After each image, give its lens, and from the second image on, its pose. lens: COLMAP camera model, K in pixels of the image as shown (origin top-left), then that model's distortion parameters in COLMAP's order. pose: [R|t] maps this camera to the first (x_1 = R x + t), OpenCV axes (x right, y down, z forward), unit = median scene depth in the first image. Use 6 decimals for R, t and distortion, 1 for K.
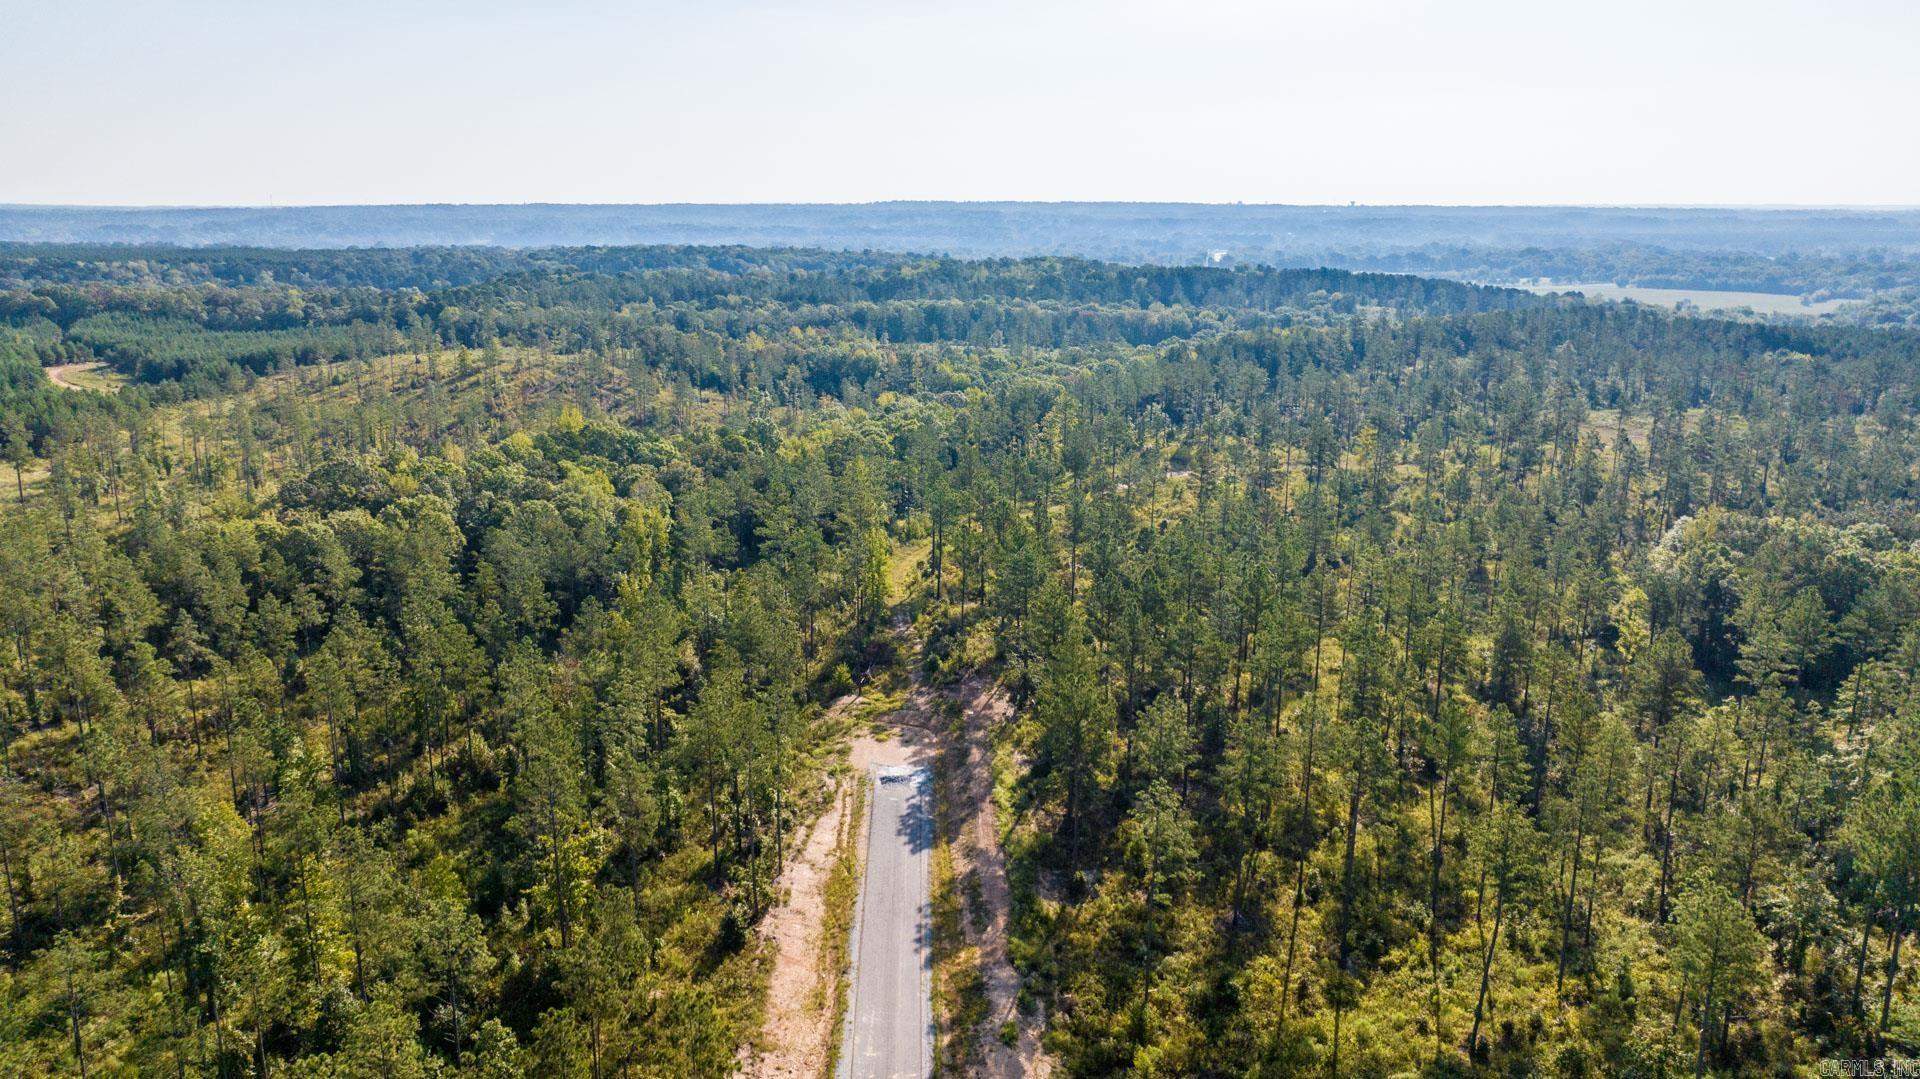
lens RADIAL K [[1363.9, 0, 965.5], [0, 1363.9, 542.2], [0, 0, 1]] dist [-0.028617, 0.032065]
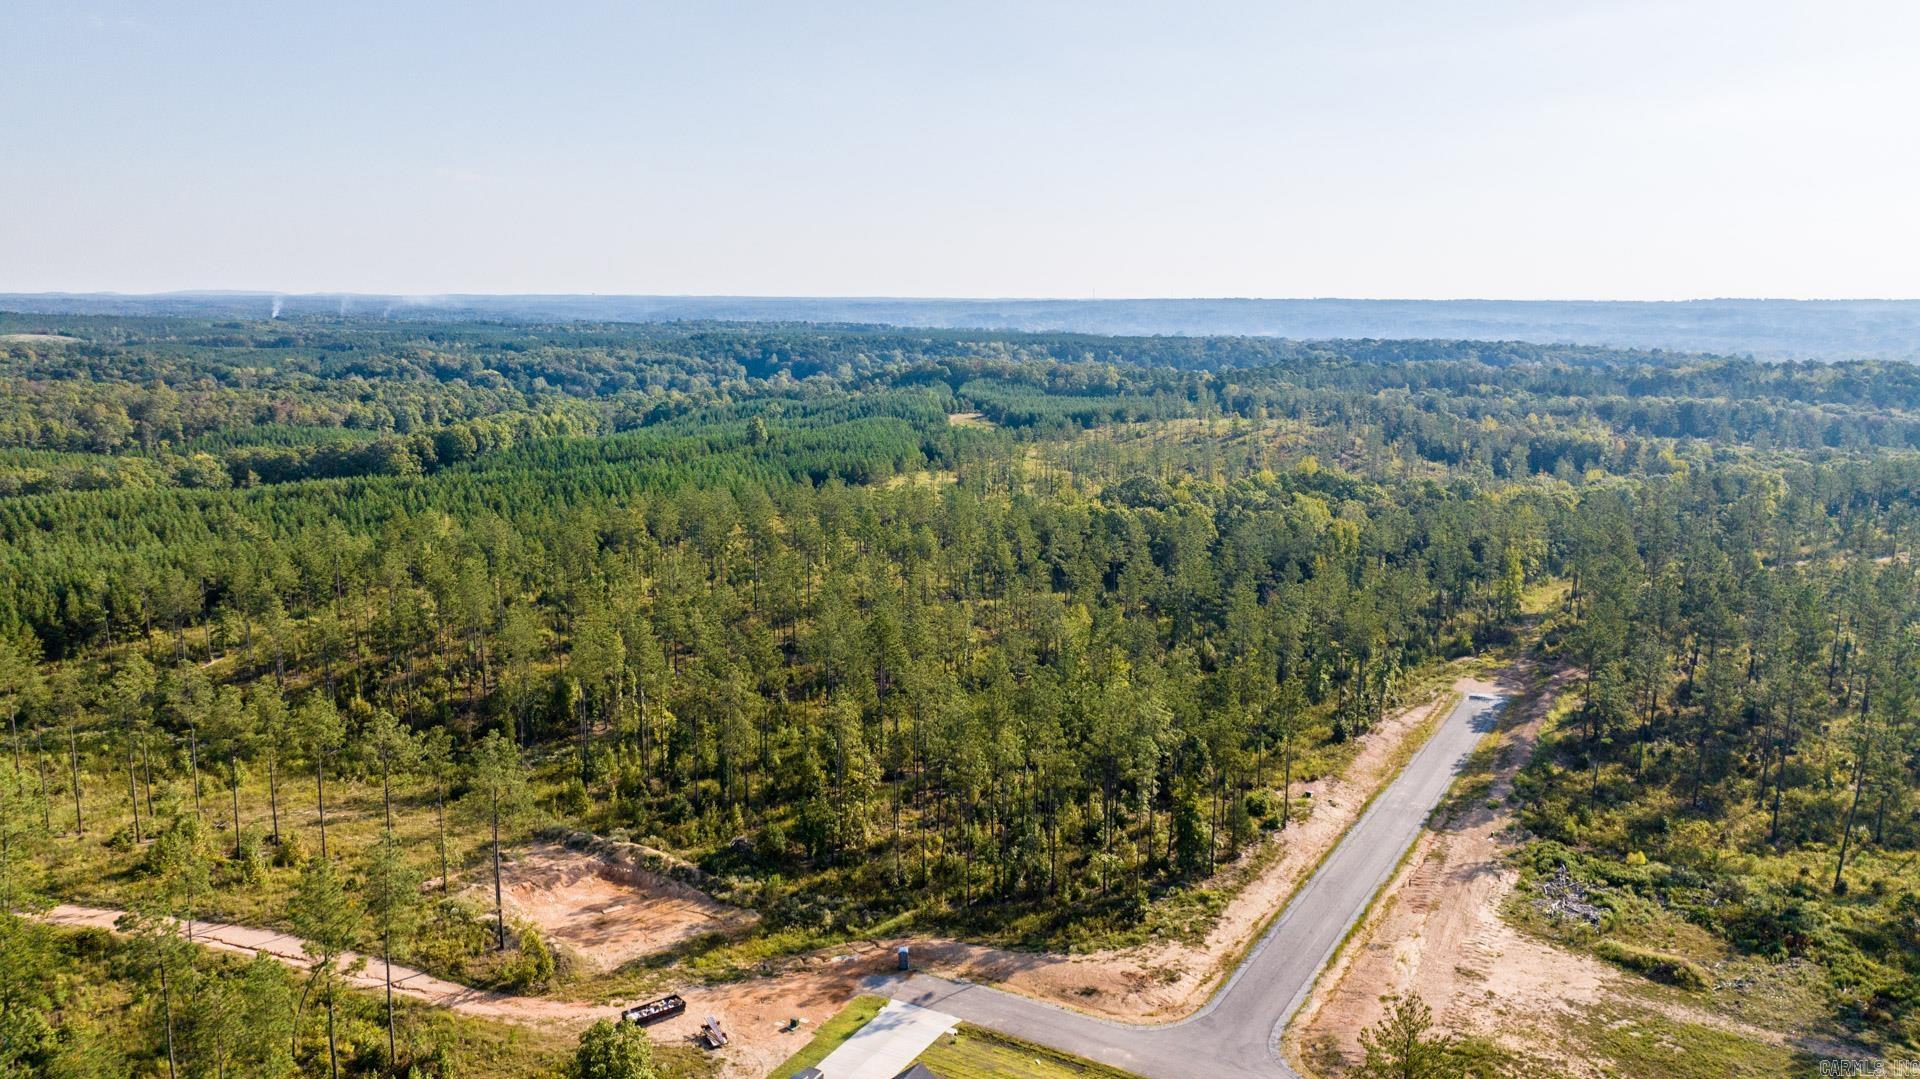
lens RADIAL K [[1363.9, 0, 963.3], [0, 1363.9, 539.7], [0, 0, 1]] dist [-0.028617, 0.032065]
pose [[0.850139, 0.094965, -0.517924, 0.063085], [-0.130214, 0.990968, -0.032038, 0.037244], [0.510204, 0.094678, 0.854826, -0.154660]]
